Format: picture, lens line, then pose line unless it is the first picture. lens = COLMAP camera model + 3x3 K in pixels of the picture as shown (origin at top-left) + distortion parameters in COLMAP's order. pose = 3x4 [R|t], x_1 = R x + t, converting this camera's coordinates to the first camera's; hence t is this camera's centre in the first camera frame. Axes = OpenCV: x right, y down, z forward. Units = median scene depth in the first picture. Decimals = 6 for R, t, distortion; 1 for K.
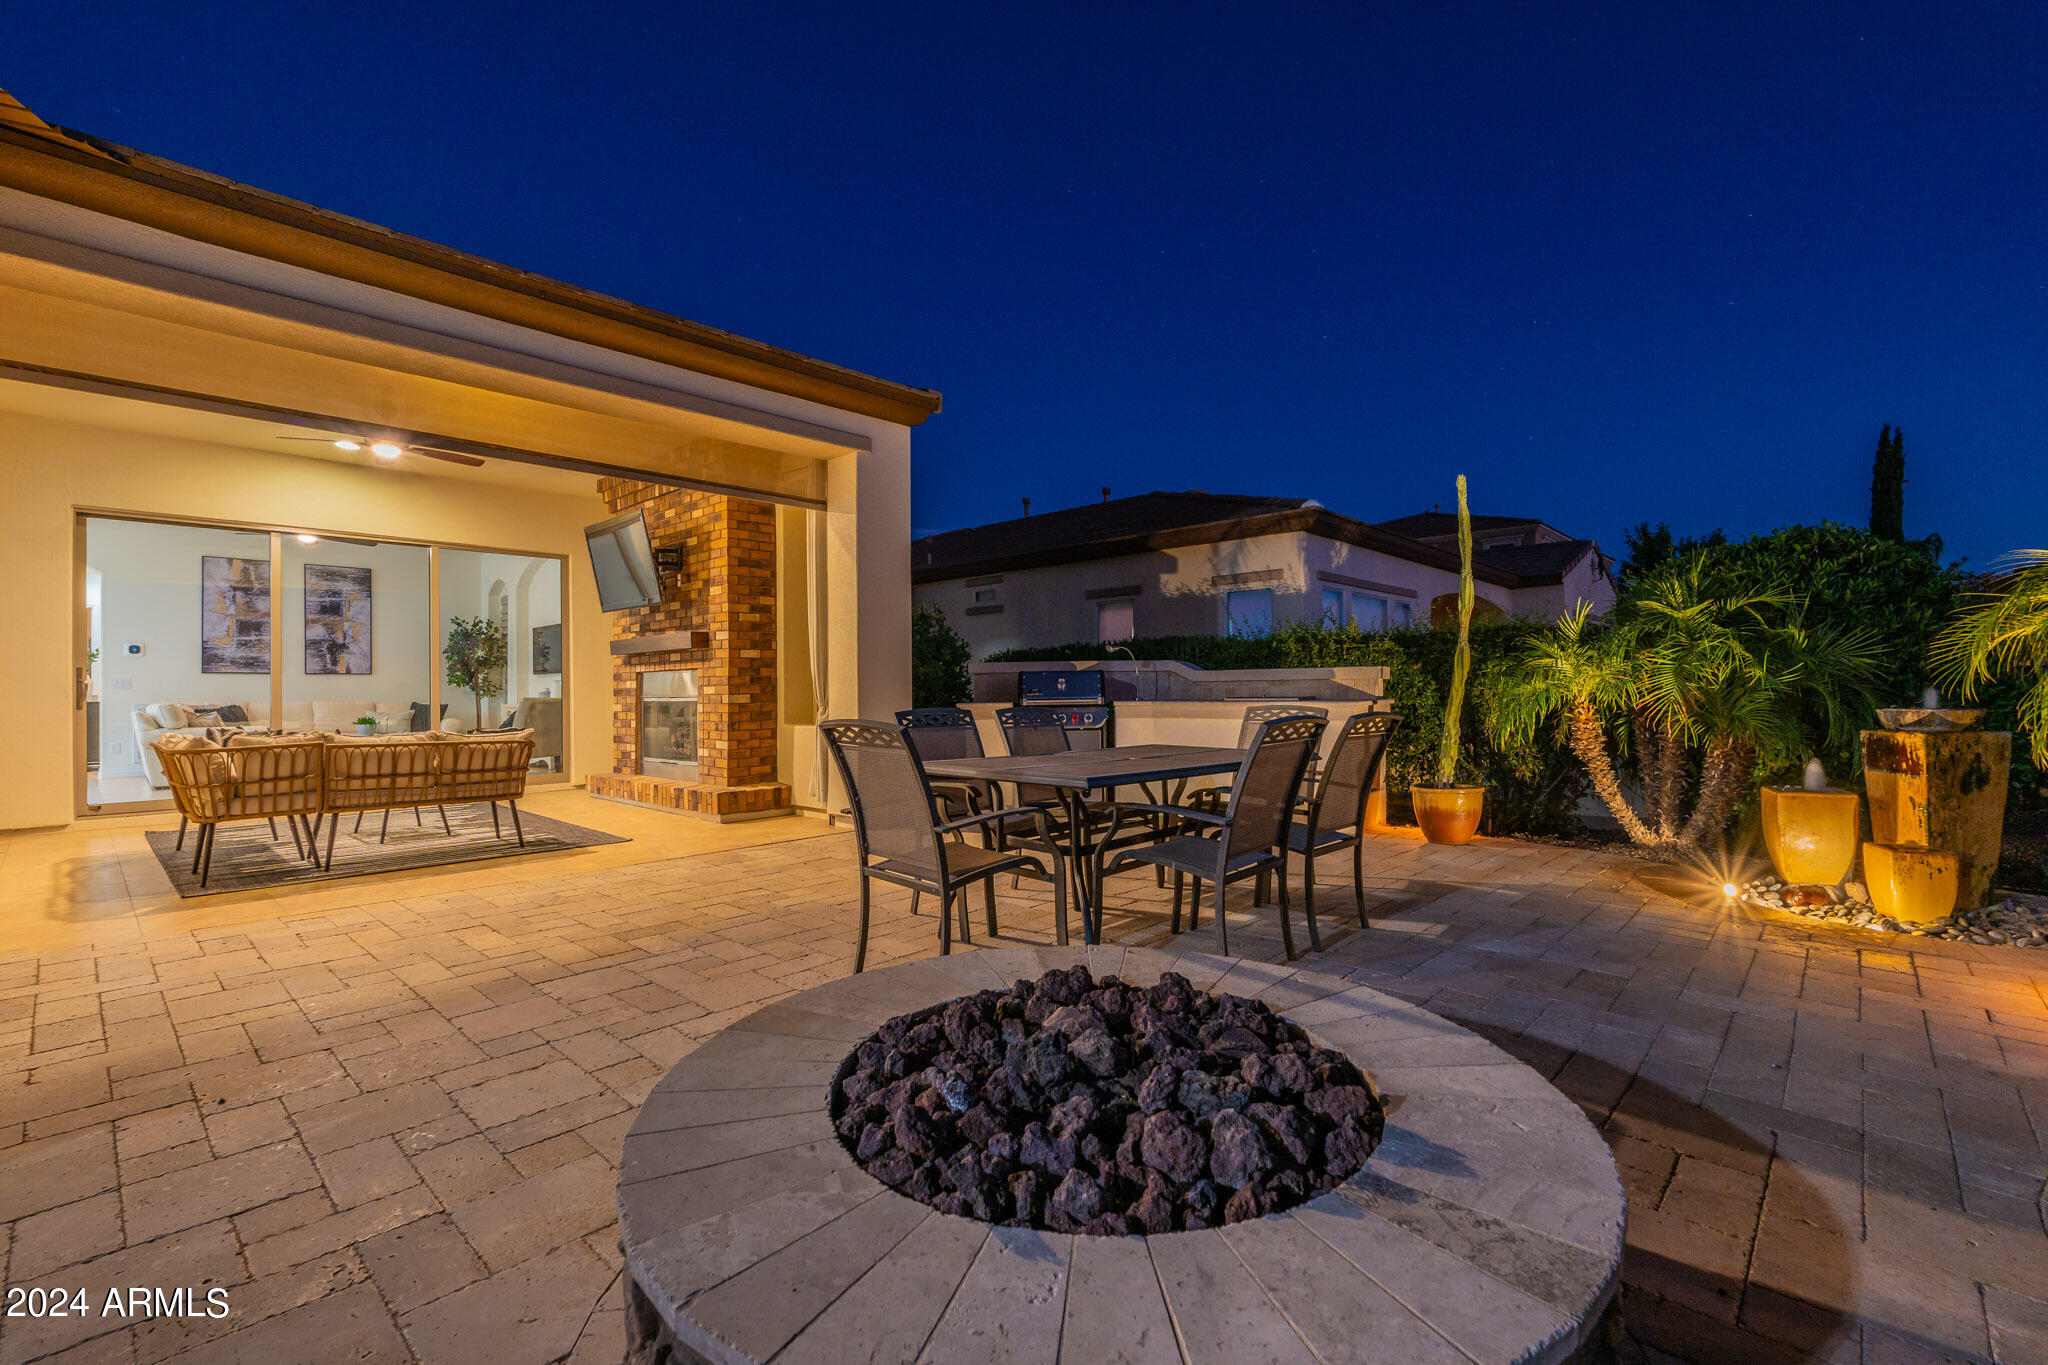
lens RADIAL K [[898.4, 0, 1002.4], [0, 898.4, 686.9], [0, 0, 1]] dist [-0.009302, 0.000074]
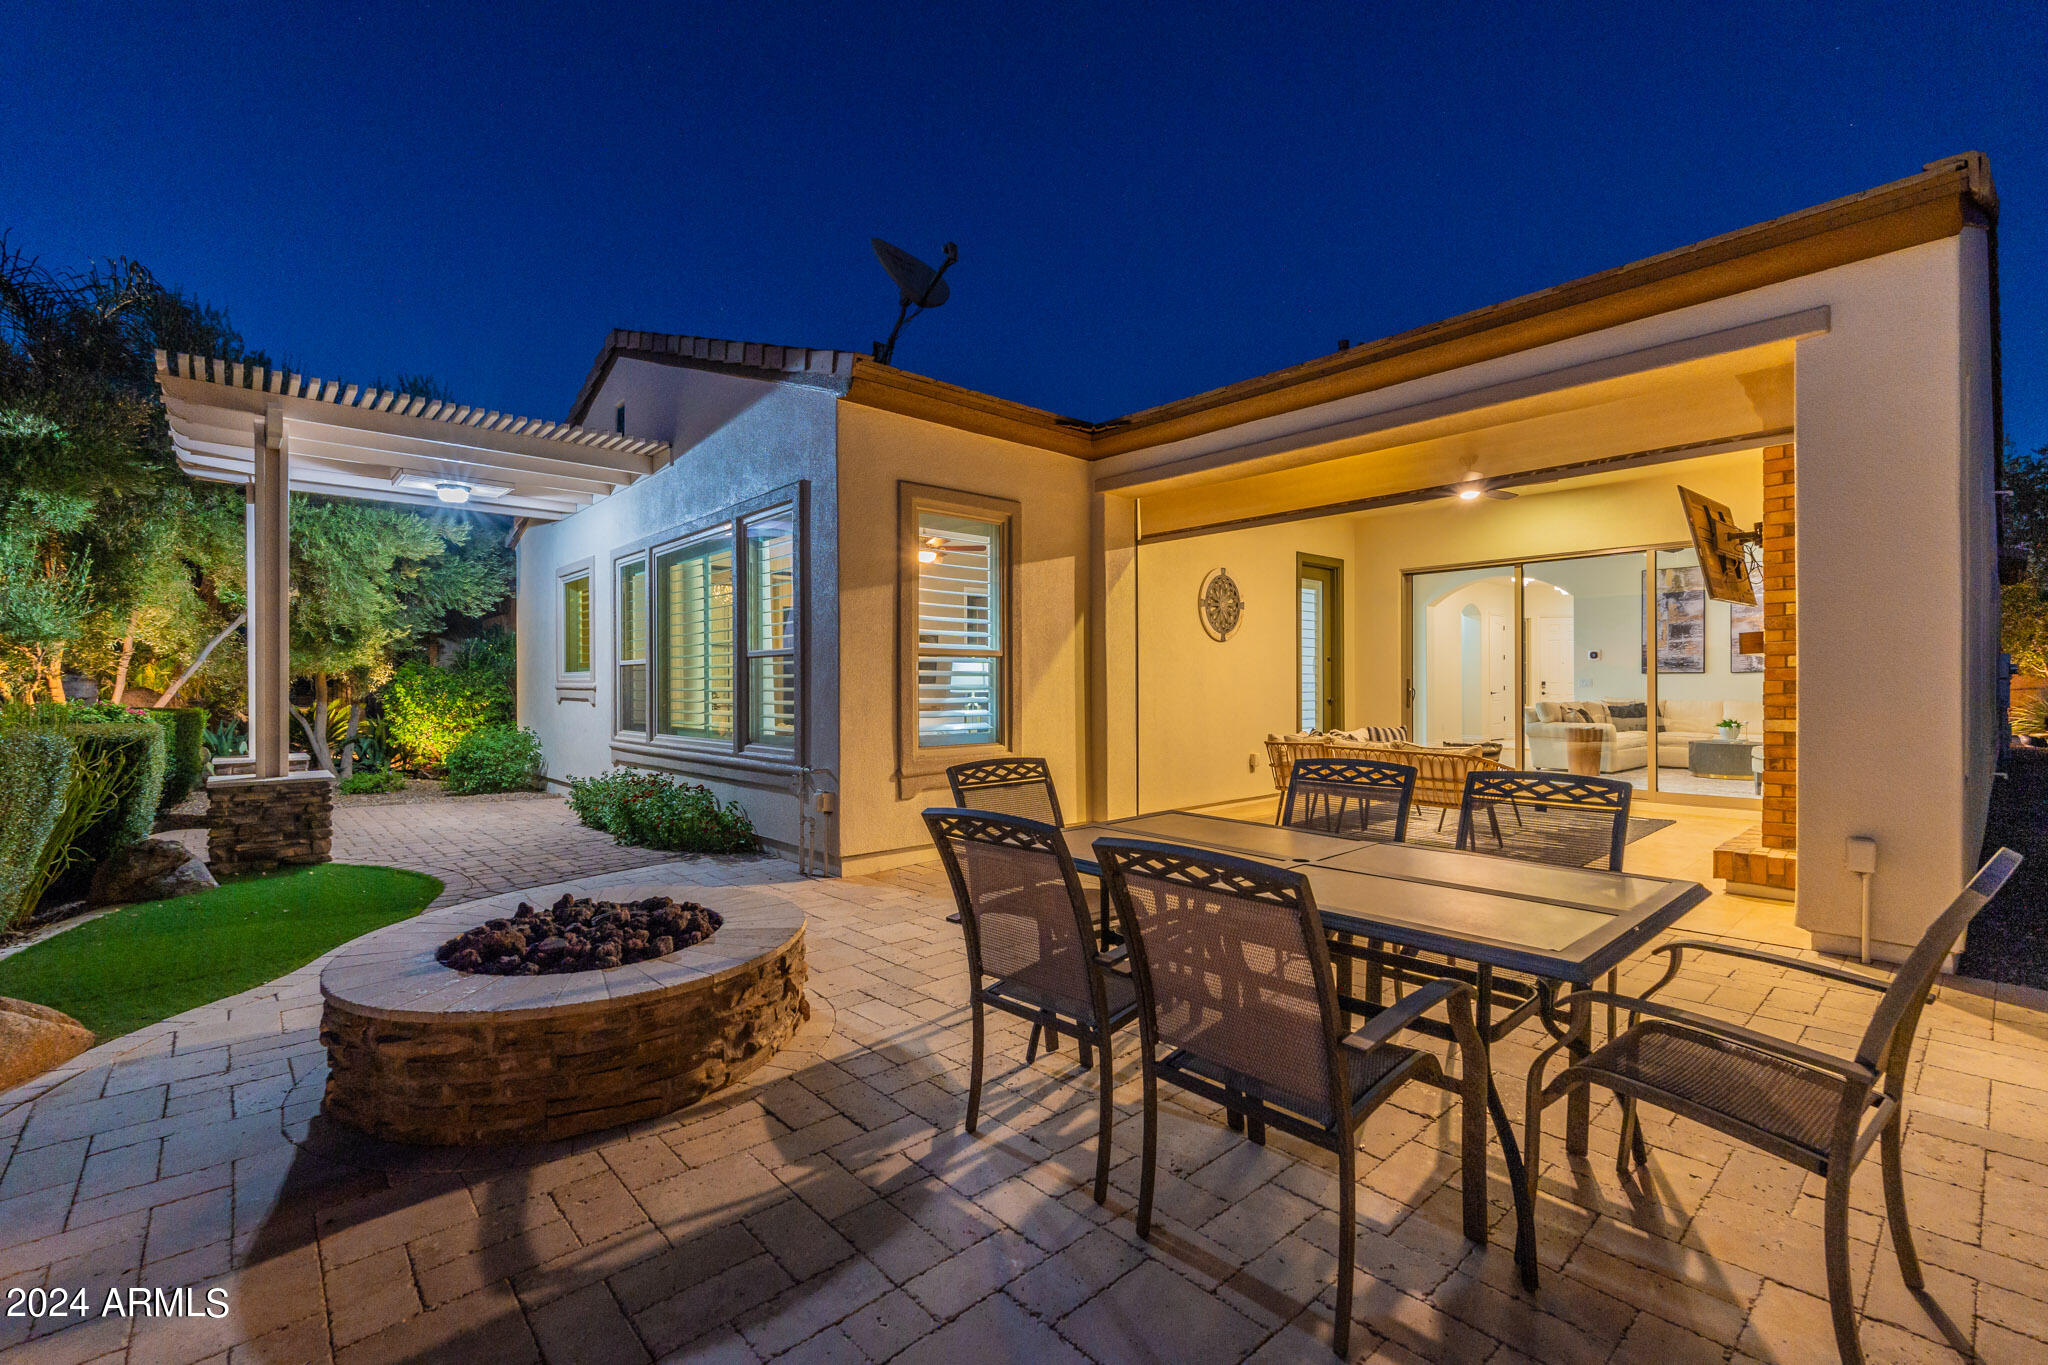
lens RADIAL K [[898.4, 0, 1030.9], [0, 898.4, 682.6], [0, 0, 1]] dist [-0.009302, 0.000074]
pose [[-0.081625, 0.007624, -0.996634, 0.502865], [0.014344, 0.999876, 0.006474, -0.038174], [0.996560, -0.013767, -0.081724, 0.530079]]
